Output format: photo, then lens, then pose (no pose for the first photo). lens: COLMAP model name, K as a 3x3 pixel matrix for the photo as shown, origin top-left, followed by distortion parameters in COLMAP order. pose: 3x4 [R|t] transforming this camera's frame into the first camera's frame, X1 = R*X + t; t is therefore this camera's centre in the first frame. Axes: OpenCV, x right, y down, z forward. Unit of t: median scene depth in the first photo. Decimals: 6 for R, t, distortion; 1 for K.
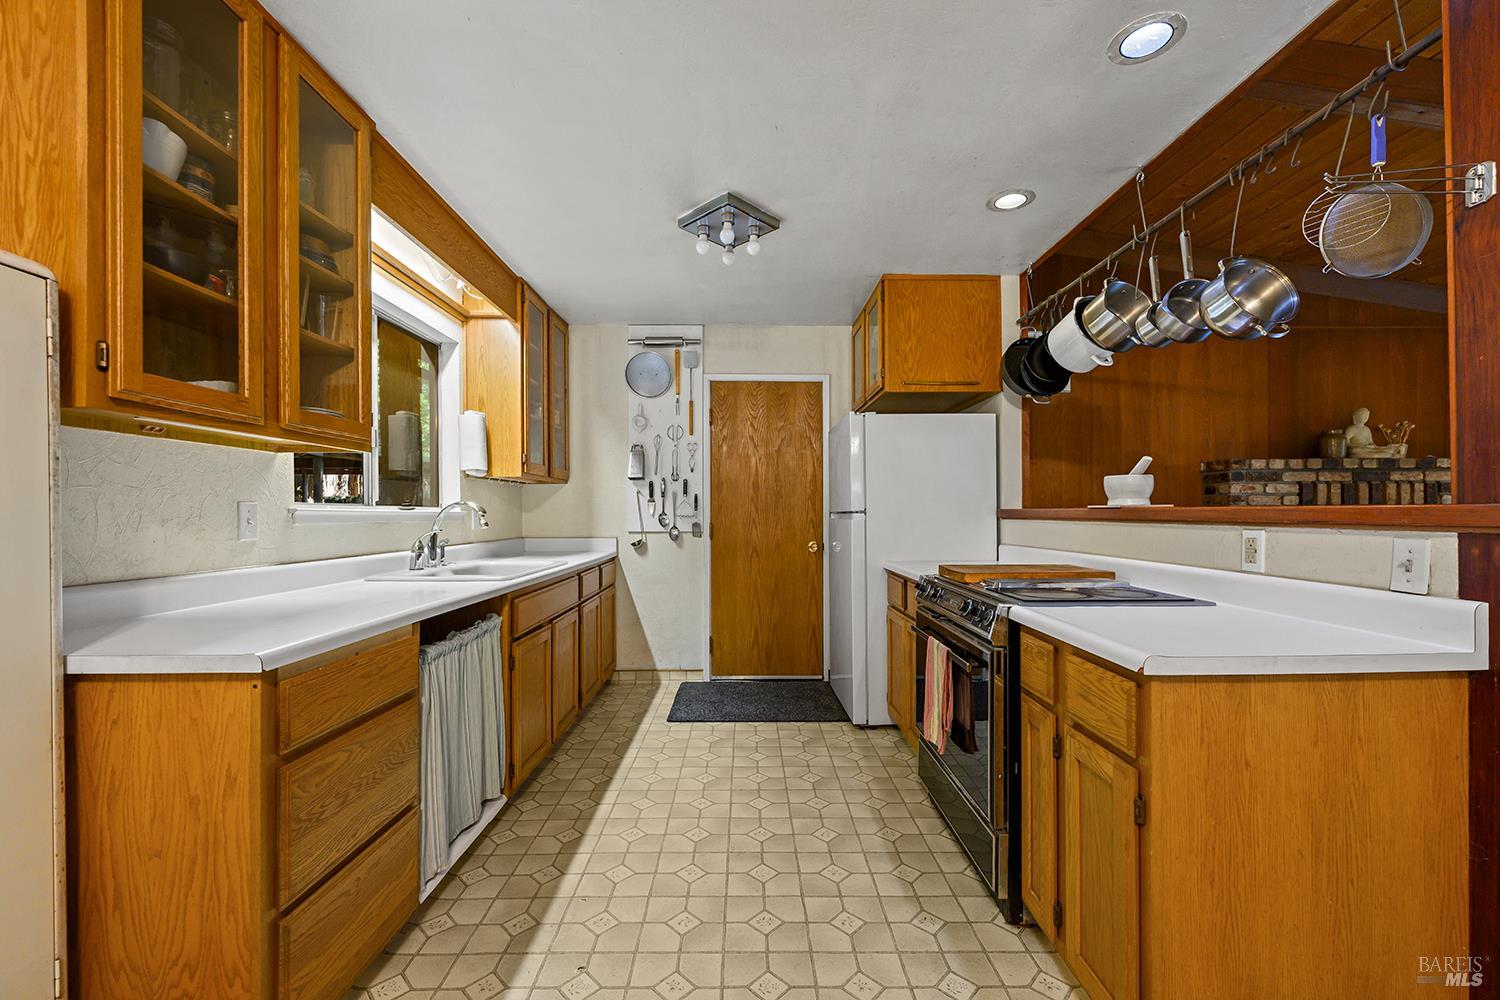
lens RADIAL K [[608.6, 0, 755.7], [0, 608.6, 511.1], [0, 0, 1]] dist [-0.002918, 0.001192]
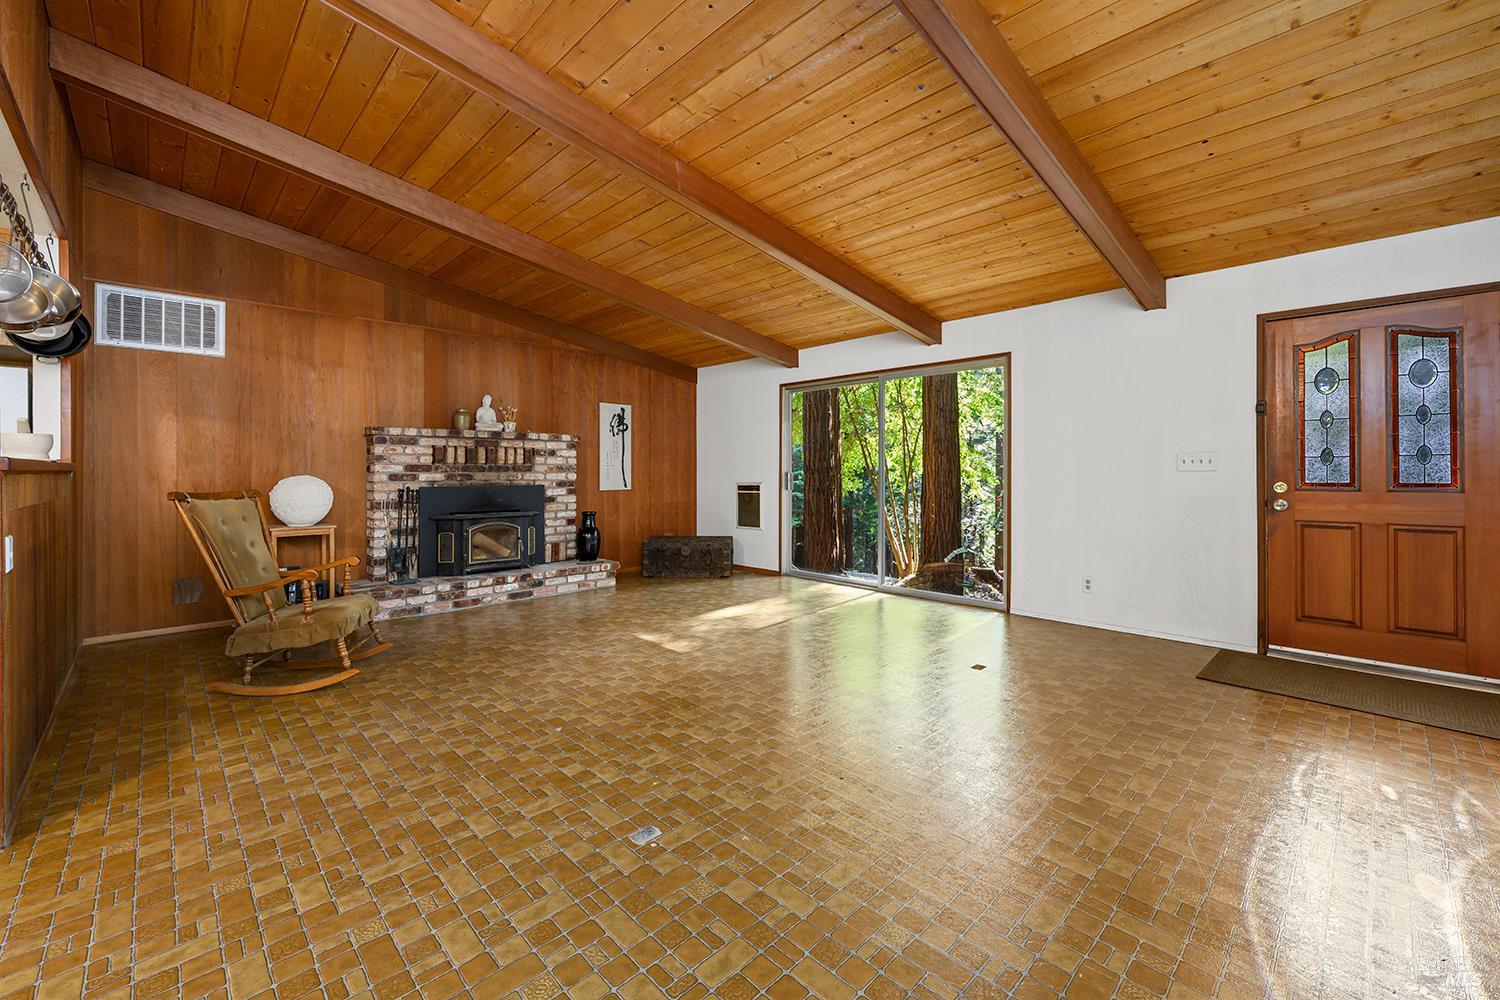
lens RADIAL K [[608.6, 0, 743.0], [0, 608.6, 466.8], [0, 0, 1]] dist [-0.002918, 0.001192]
pose [[0.729275, 0.006288, 0.684192, 0.579762], [-0.000852, 0.999965, -0.008282, 0.011277], [-0.684220, 0.005457, 0.729255, -0.554071]]
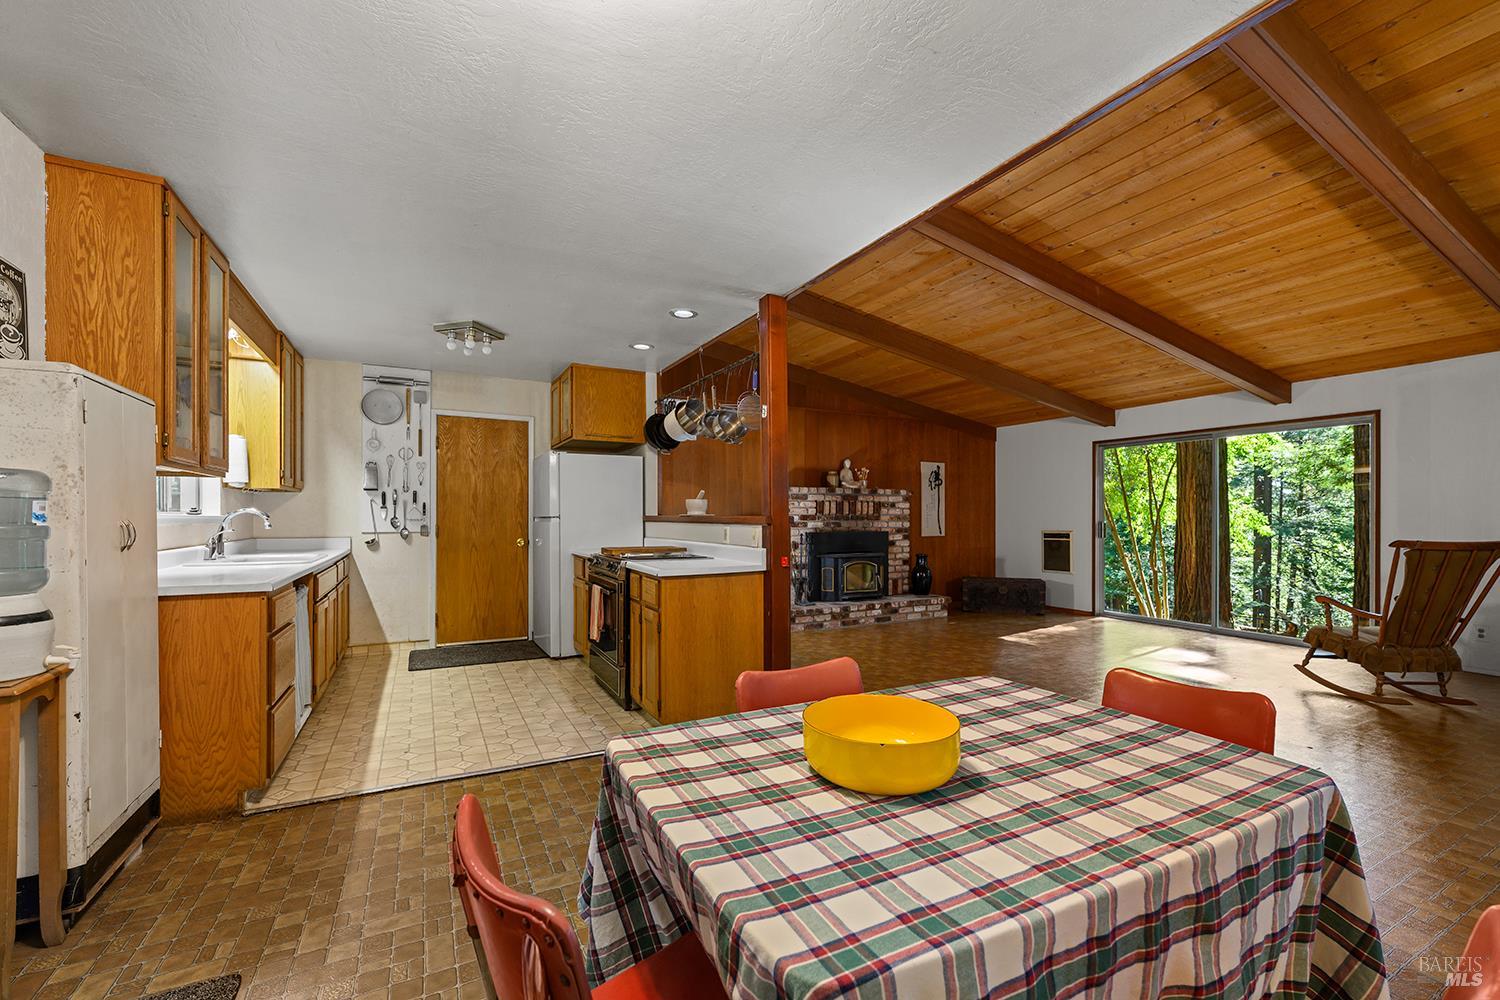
lens RADIAL K [[608.6, 0, 740.5], [0, 608.6, 515.0], [0, 0, 1]] dist [-0.002918, 0.001192]
pose [[0.895717, 0.004398, 0.444603, -0.092327], [-0.004345, 0.999990, -0.001138, -0.004096], [-0.444604, -0.000913, 0.895727, -0.571945]]
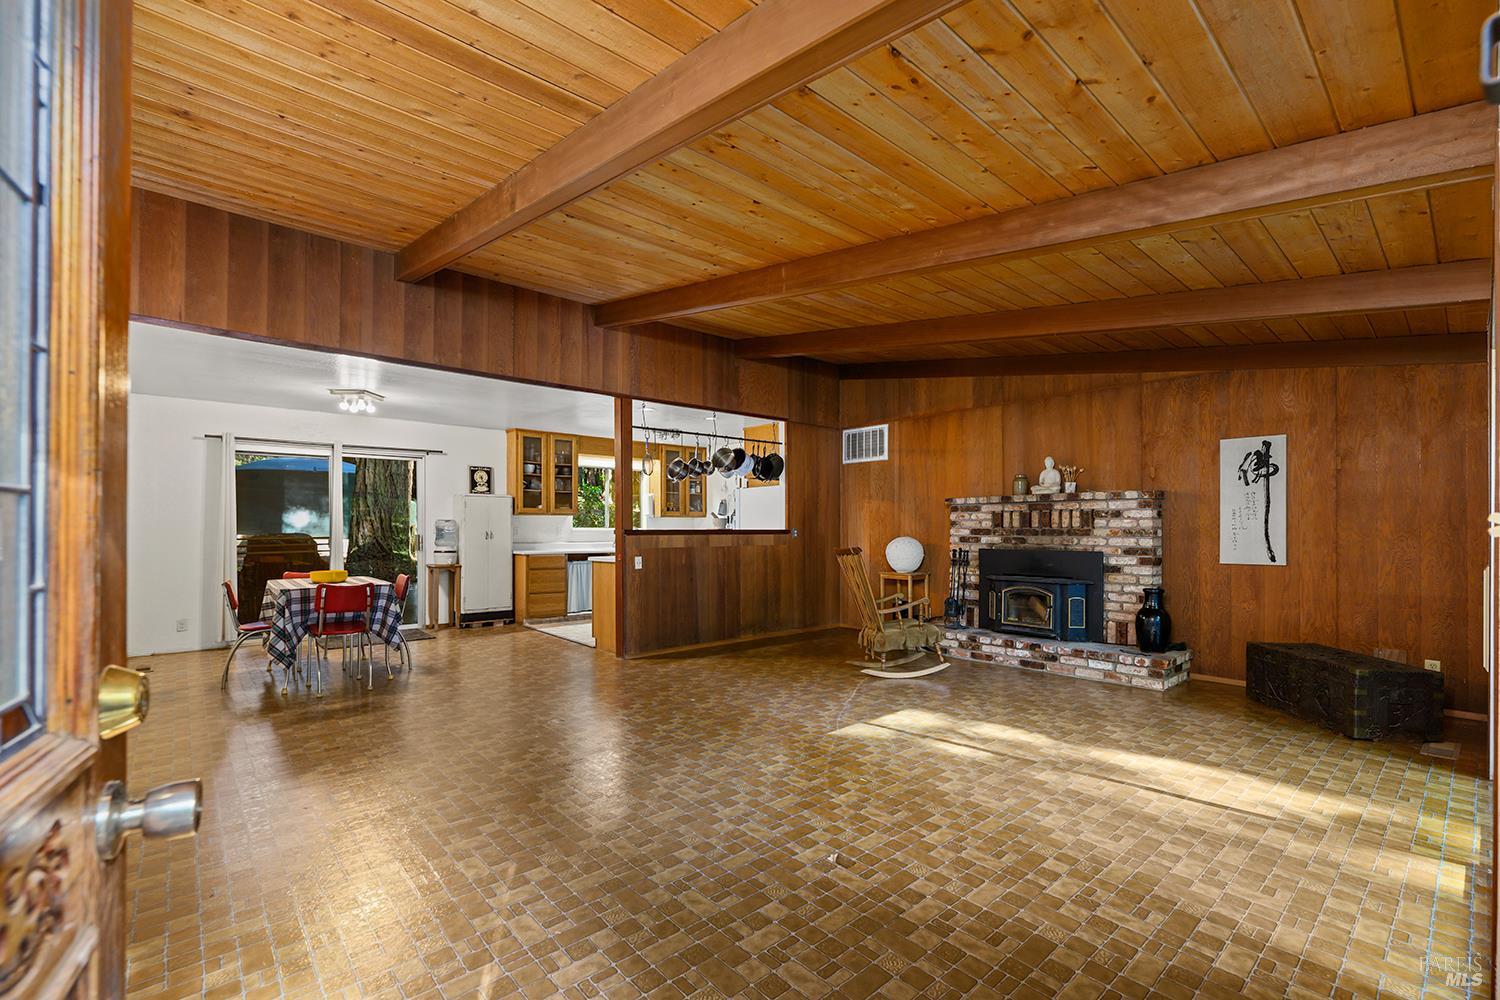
lens RADIAL K [[646.9, 0, 744.7], [0, 646.9, 527.7], [0, 0, 1]] dist [-0.001461, 0.000109]
pose [[0.651307, 0.001857, -0.758812, 2.081710], [-0.000971, 0.999998, 0.001614, -0.012751], [0.758813, -0.000314, 0.651308, -0.602664]]
